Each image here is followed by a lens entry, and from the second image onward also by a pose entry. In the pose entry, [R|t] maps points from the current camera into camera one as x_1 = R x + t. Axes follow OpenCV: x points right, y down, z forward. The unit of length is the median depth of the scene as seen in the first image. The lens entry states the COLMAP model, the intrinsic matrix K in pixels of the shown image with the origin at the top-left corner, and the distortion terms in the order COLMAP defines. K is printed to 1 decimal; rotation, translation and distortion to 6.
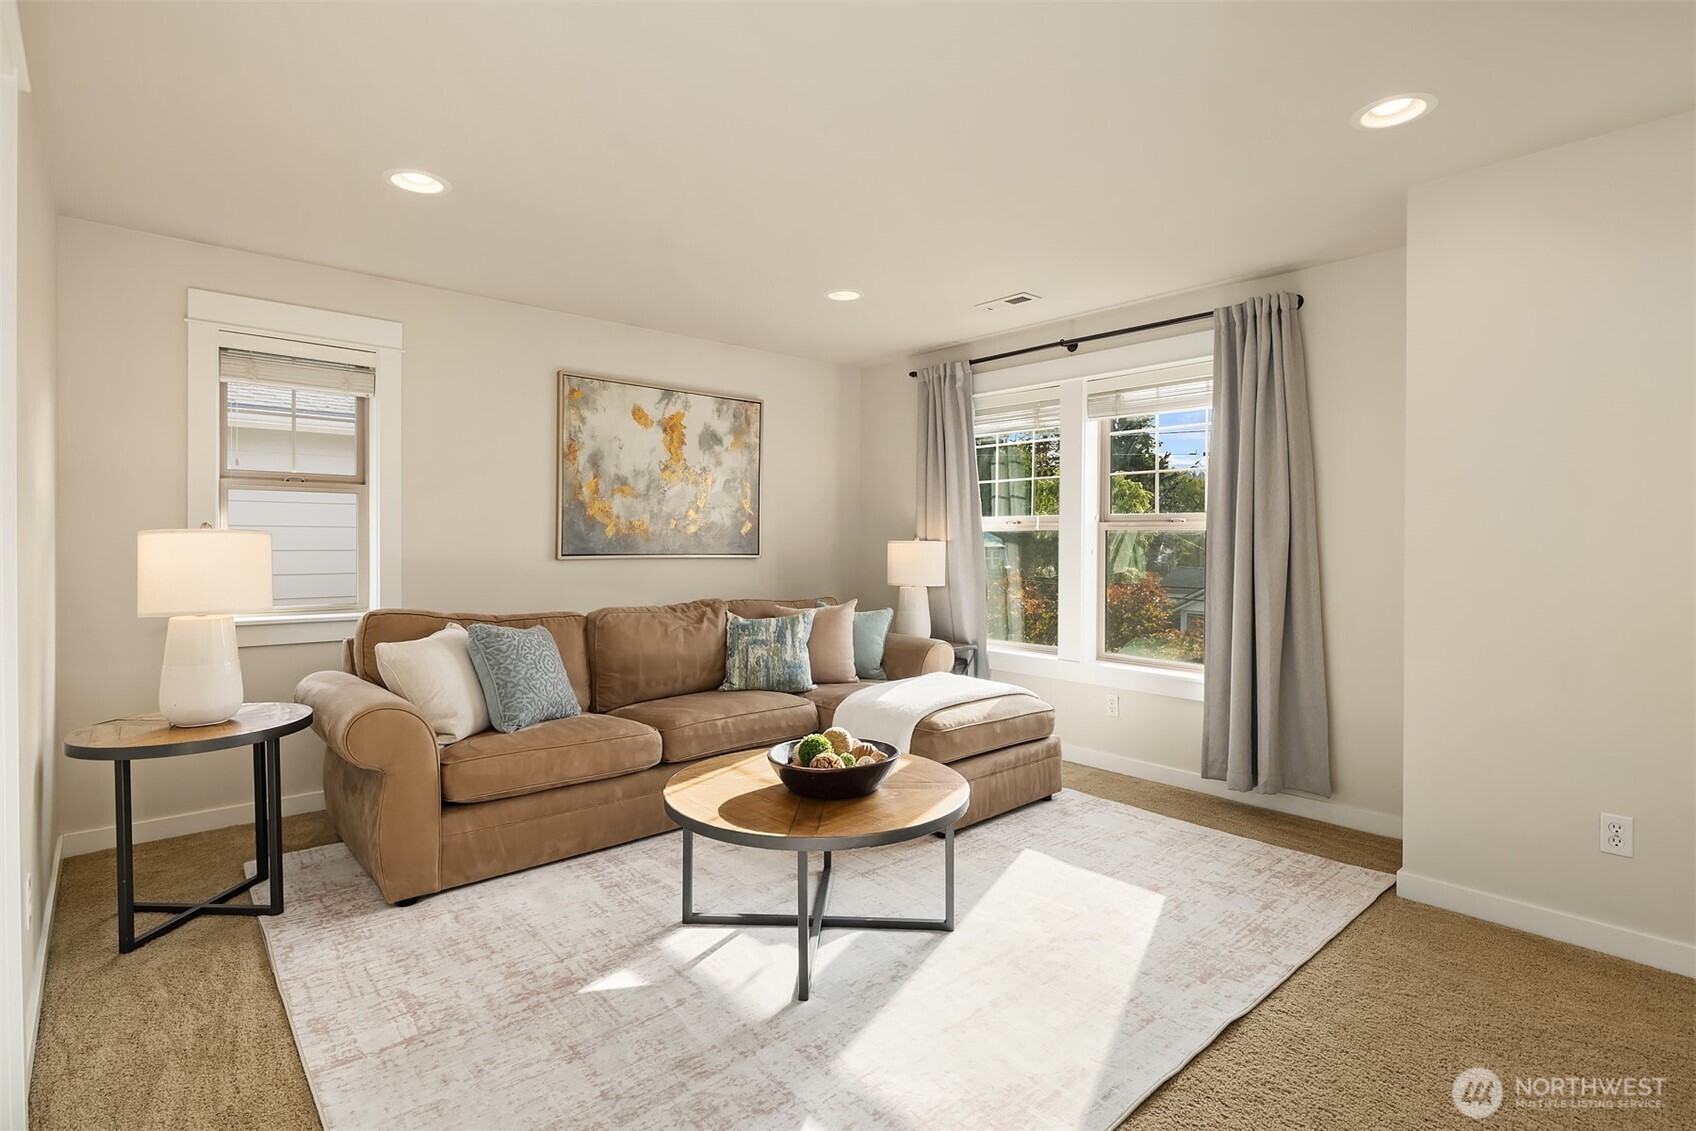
lens RADIAL K [[822.6, 0, 847.9], [0, 822.6, 543.1], [0, 0, 1]] dist [0.000010, -0.002075]
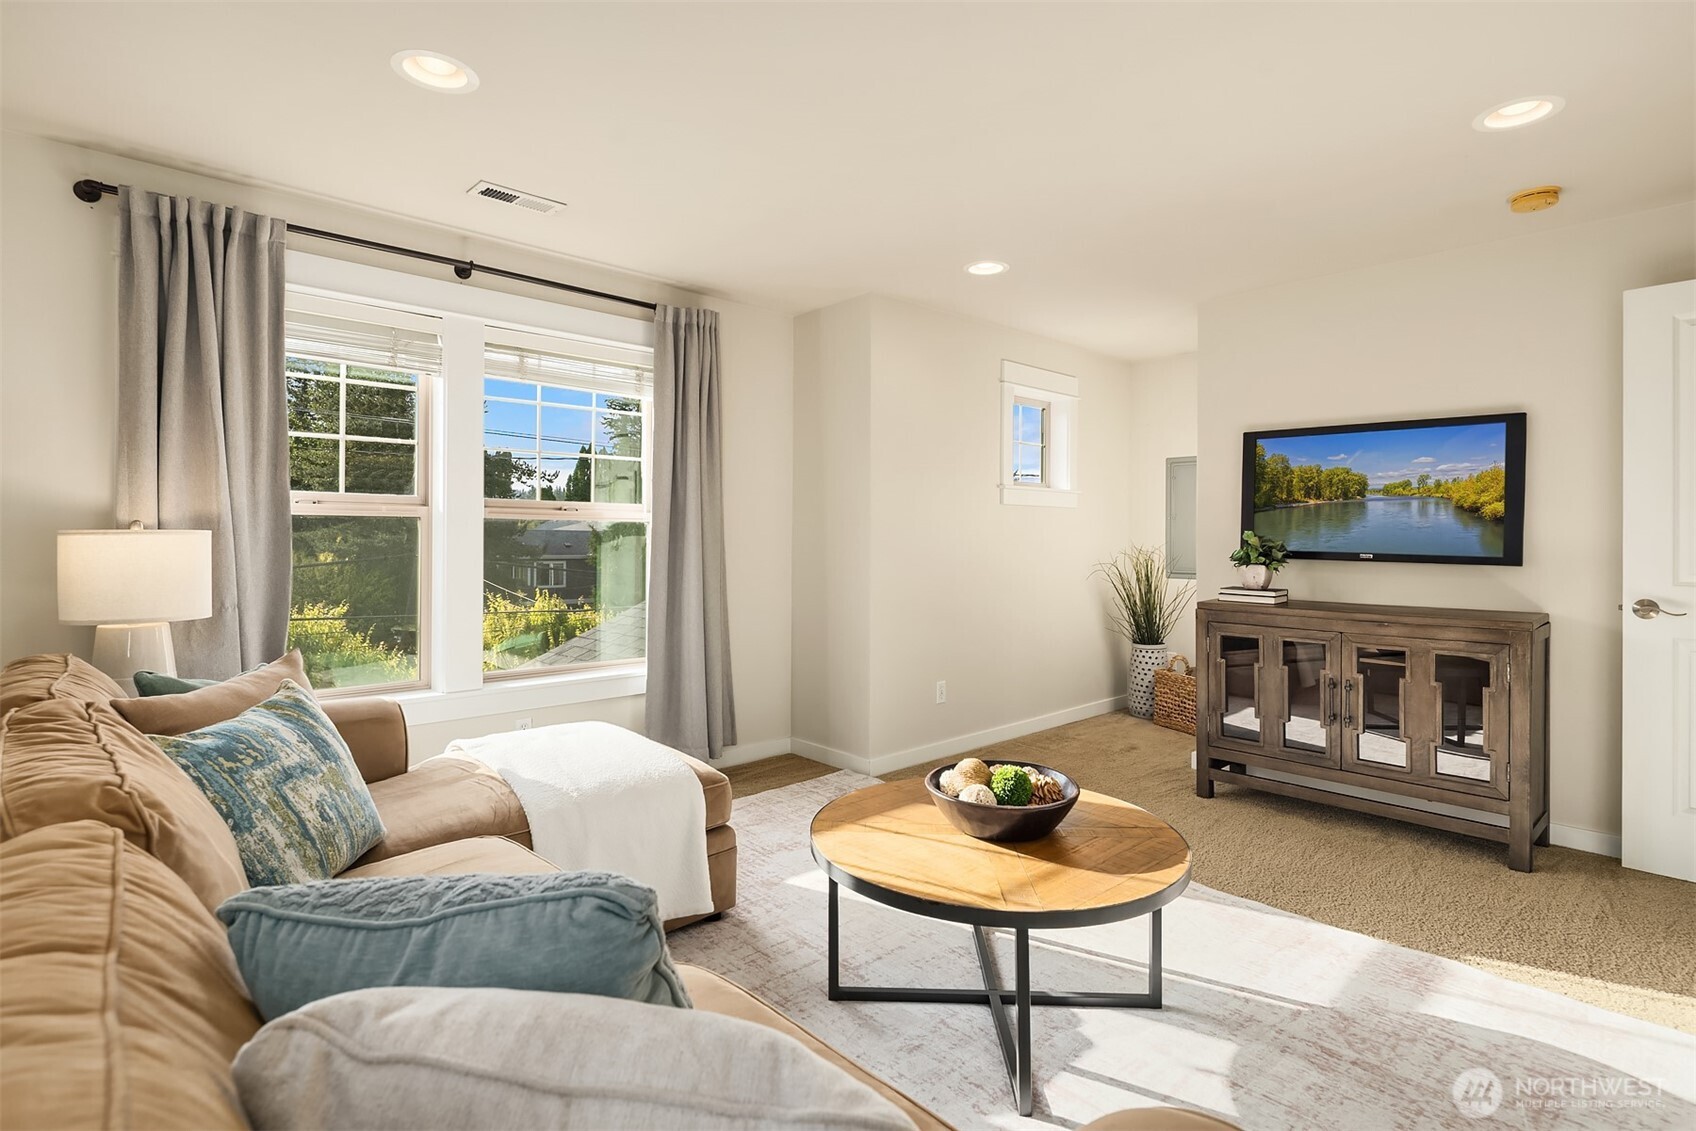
lens RADIAL K [[822.6, 0, 847.9], [0, 822.6, 543.1], [0, 0, 1]] dist [0.000010, -0.002075]
pose [[-0.020773, -0.010231, 0.999732, -0.485938], [-0.000440, 0.999948, 0.010224, -0.000134], [-0.999784, -0.000228, -0.020776, 0.666782]]
